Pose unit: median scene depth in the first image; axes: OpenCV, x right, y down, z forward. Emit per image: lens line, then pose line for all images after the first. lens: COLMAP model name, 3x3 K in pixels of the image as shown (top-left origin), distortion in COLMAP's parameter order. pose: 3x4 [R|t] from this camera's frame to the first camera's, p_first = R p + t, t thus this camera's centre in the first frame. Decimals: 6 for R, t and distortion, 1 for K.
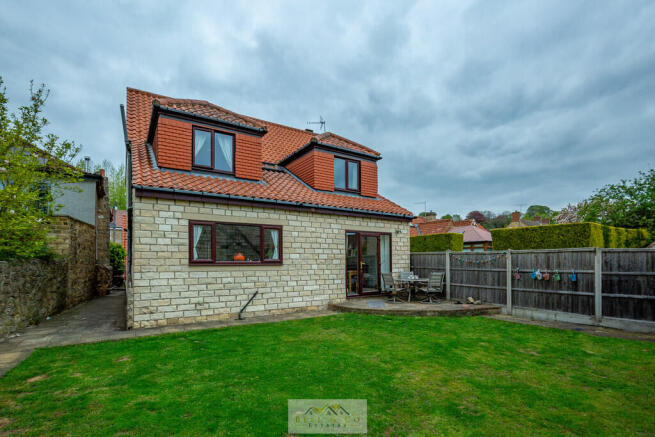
lens RADIAL K [[311.8, 0, 319.3], [0, 311.8, 261.0], [0, 0, 1]] dist [-0.031347, 0.001793]
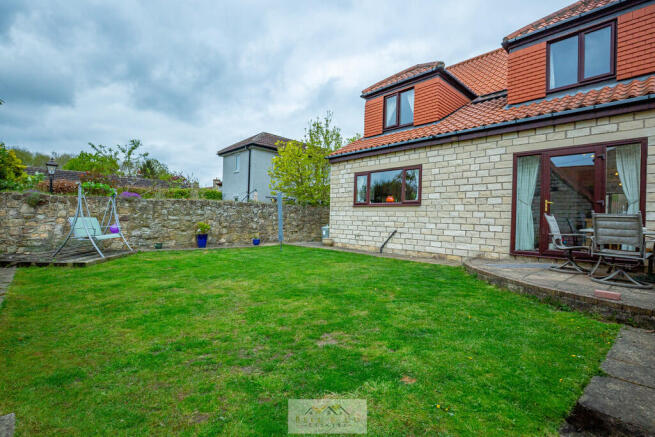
lens RADIAL K [[311.8, 0, 332.1], [0, 311.8, 216.6], [0, 0, 1]] dist [-0.031347, 0.001793]
pose [[0.162106, 0.001751, -0.986772, 0.791834], [-0.021813, 0.999760, -0.001810, 0.054957], [0.986532, 0.021818, 0.162105, 0.589268]]
